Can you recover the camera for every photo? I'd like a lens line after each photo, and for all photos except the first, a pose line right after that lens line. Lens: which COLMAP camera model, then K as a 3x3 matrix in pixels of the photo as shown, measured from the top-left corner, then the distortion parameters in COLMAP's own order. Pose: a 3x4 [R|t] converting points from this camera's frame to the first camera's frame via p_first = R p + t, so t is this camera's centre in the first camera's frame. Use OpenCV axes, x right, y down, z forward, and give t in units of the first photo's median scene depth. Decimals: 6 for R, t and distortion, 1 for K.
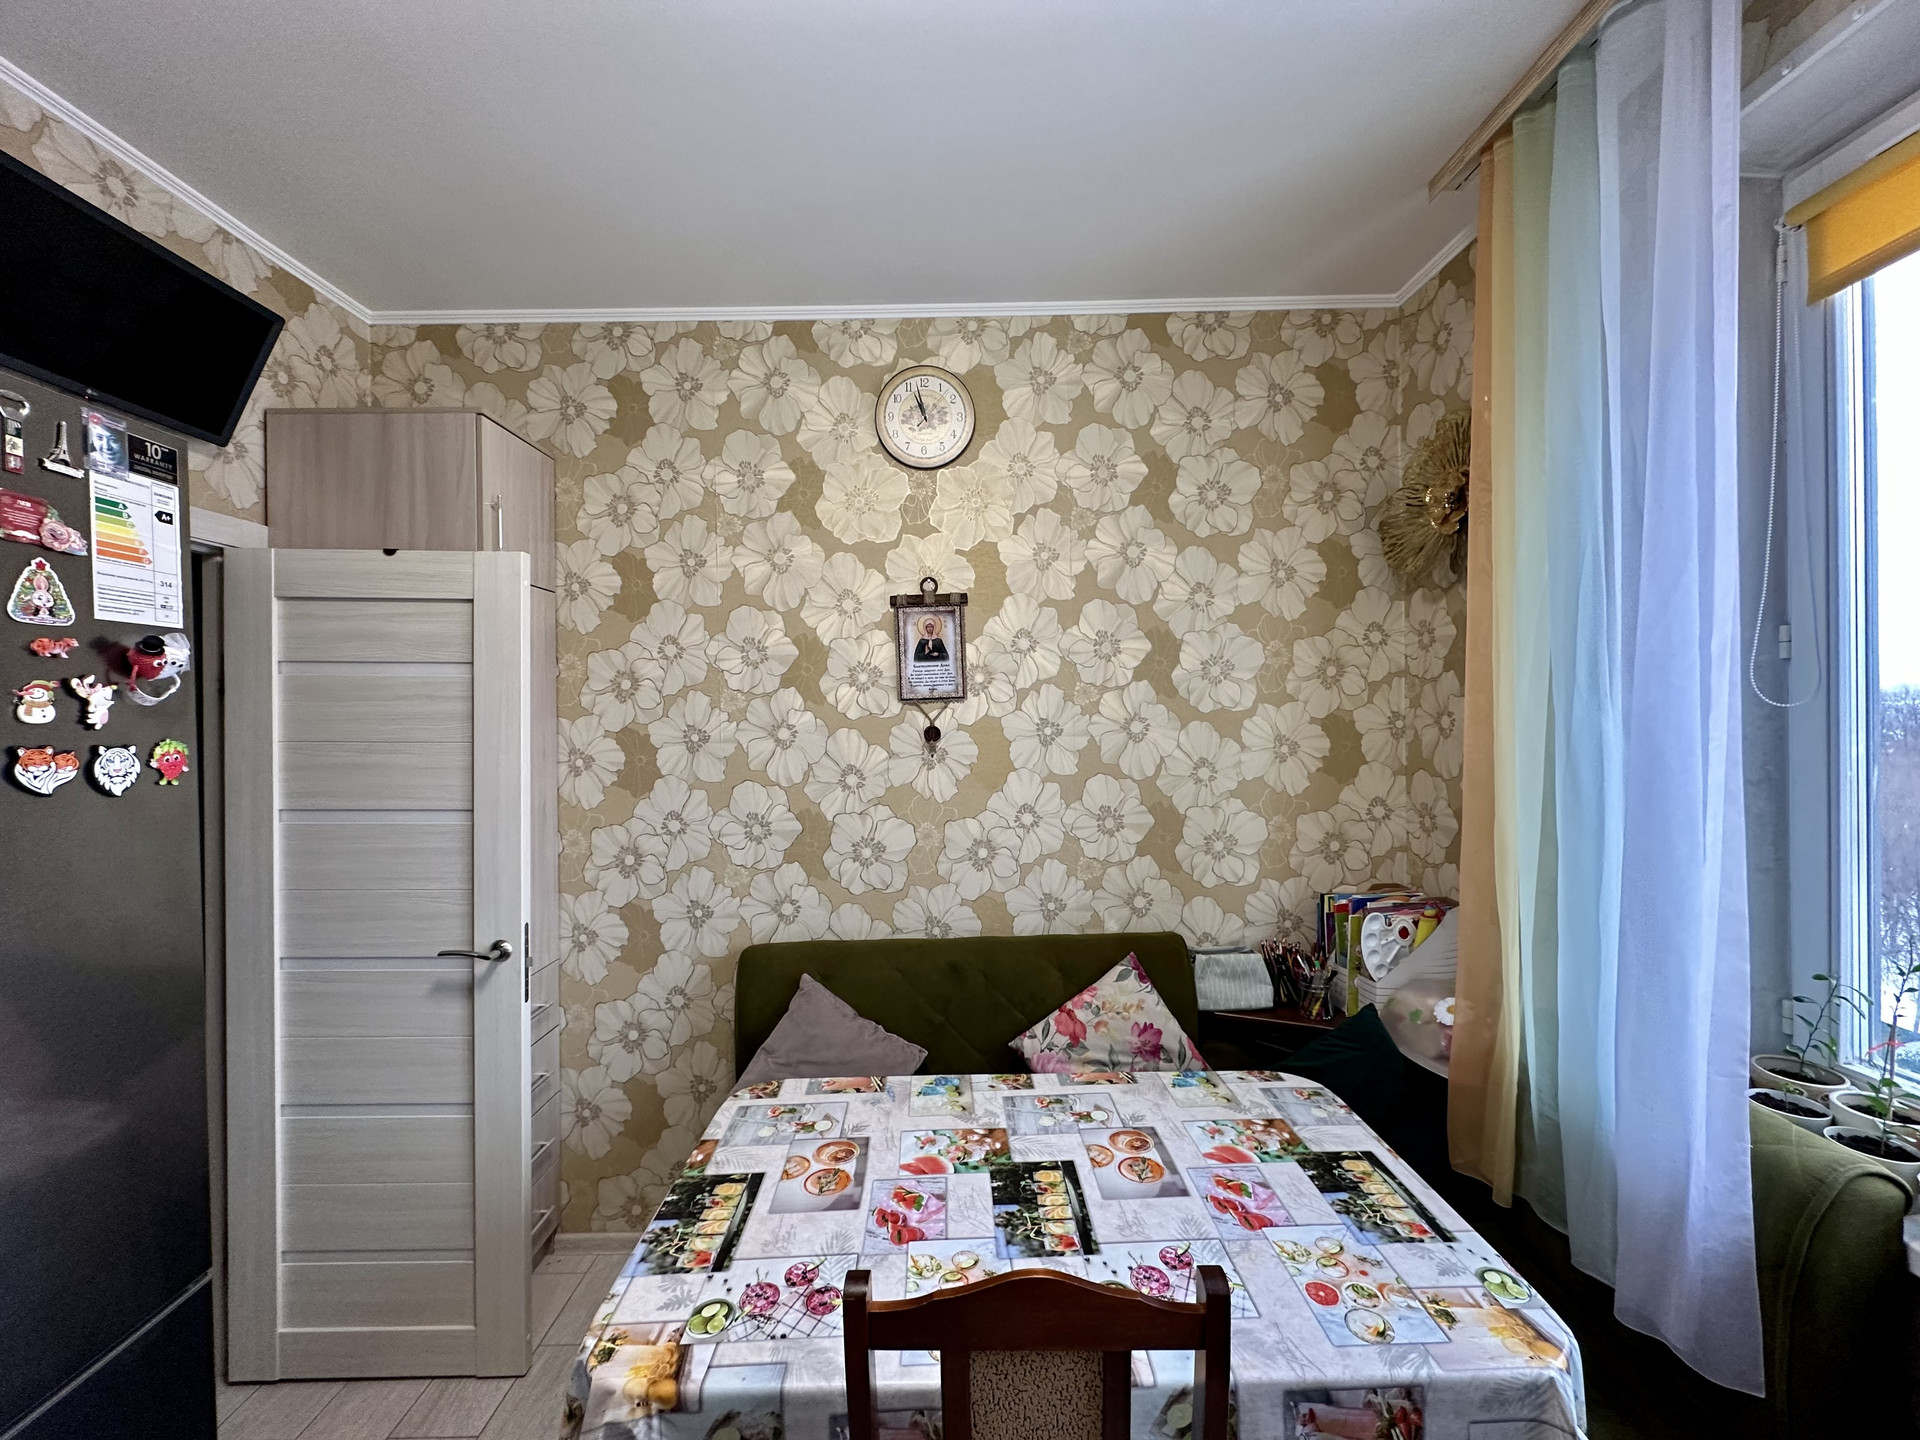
lens RADIAL K [[759.9, 0, 960.0], [0, 759.9, 720.0], [0, 0, 1]] dist [-0.002963, -0.000090]
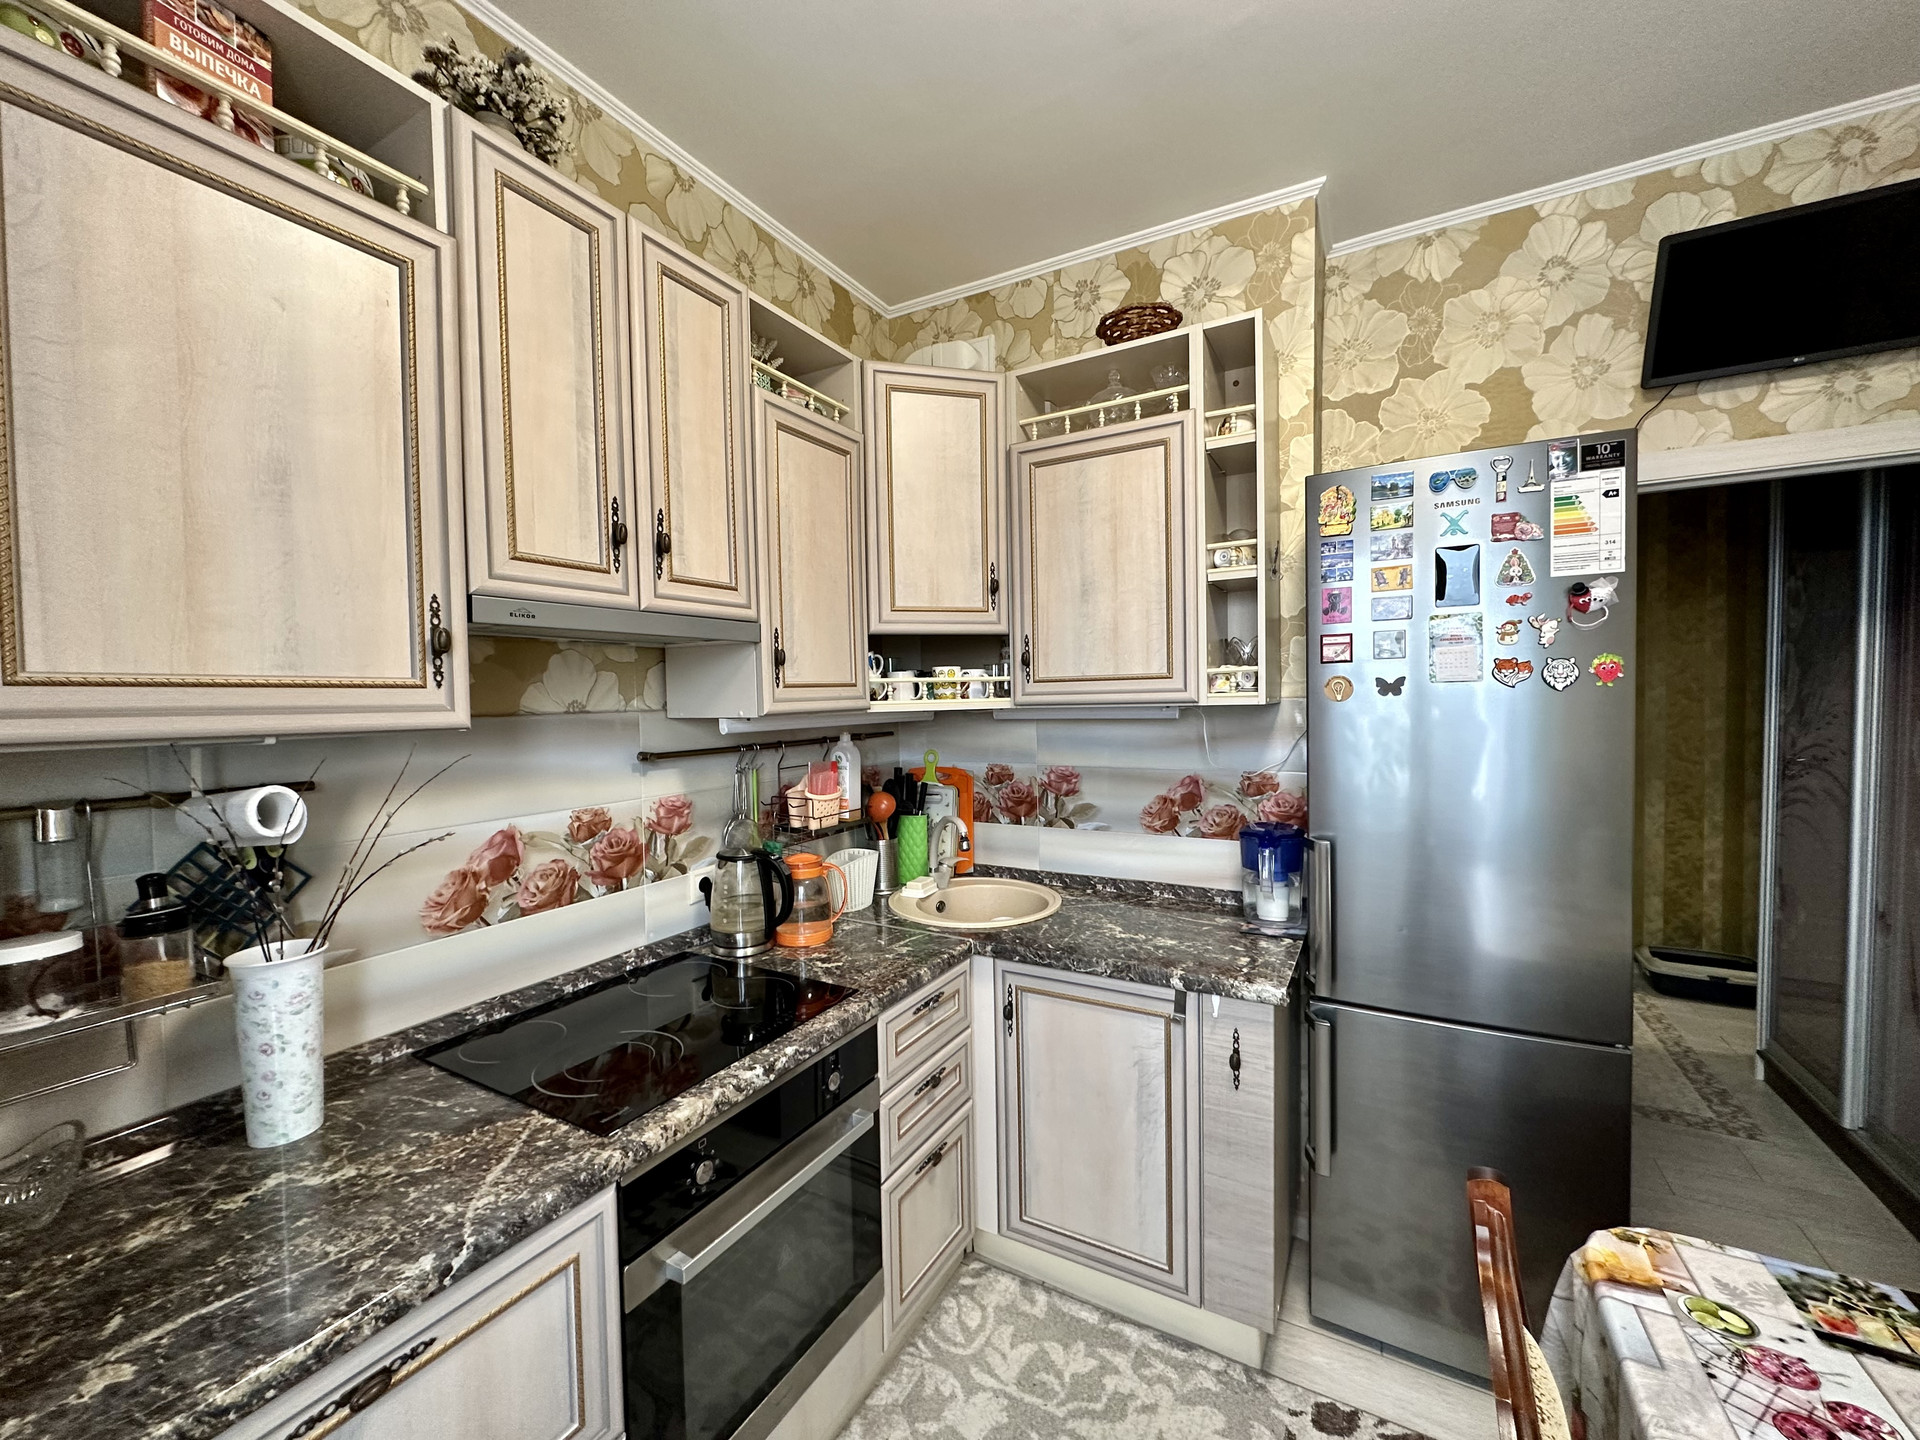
lens RADIAL K [[767.4, 0, 956.8], [0, 767.4, 721.8], [0, 0, 1]] dist [-0.002492, 0.001276]
pose [[-0.497995, 0.055931, -0.865374, 0.780915], [0.019811, 0.998391, 0.053128, 0.051929], [0.866954, 0.009313, -0.498302, 0.653736]]
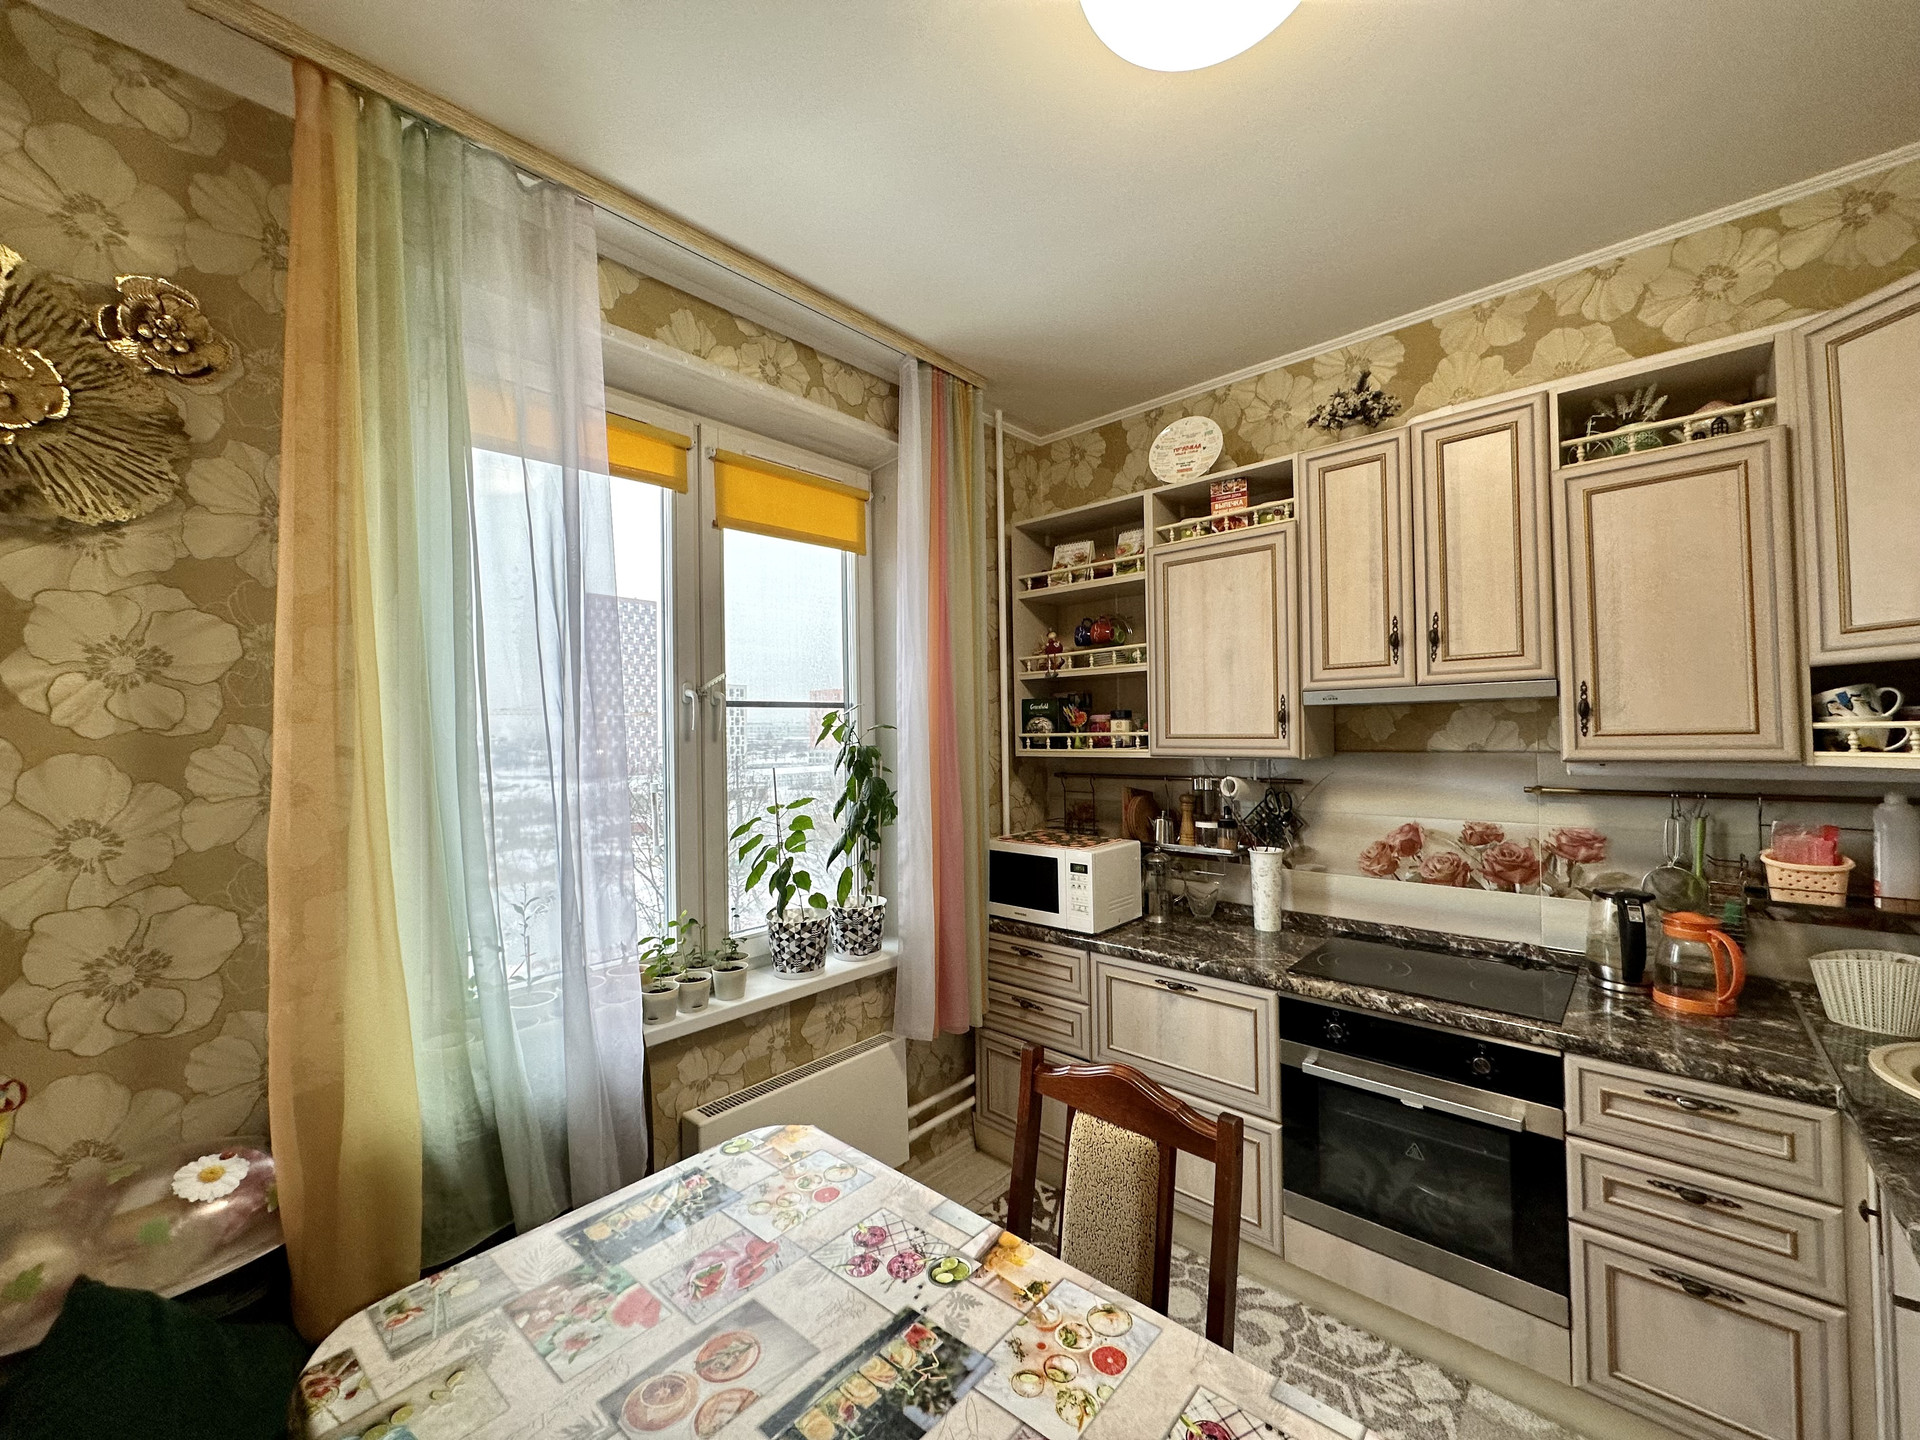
lens RADIAL K [[767.4, 0, 956.8], [0, 767.4, 721.8], [0, 0, 1]] dist [-0.002492, 0.001276]
pose [[-0.731187, 0.037576, 0.681141, -0.557612], [0.033238, 0.999258, -0.019445, 0.012141], [-0.681367, 0.008422, -0.731894, 1.747999]]
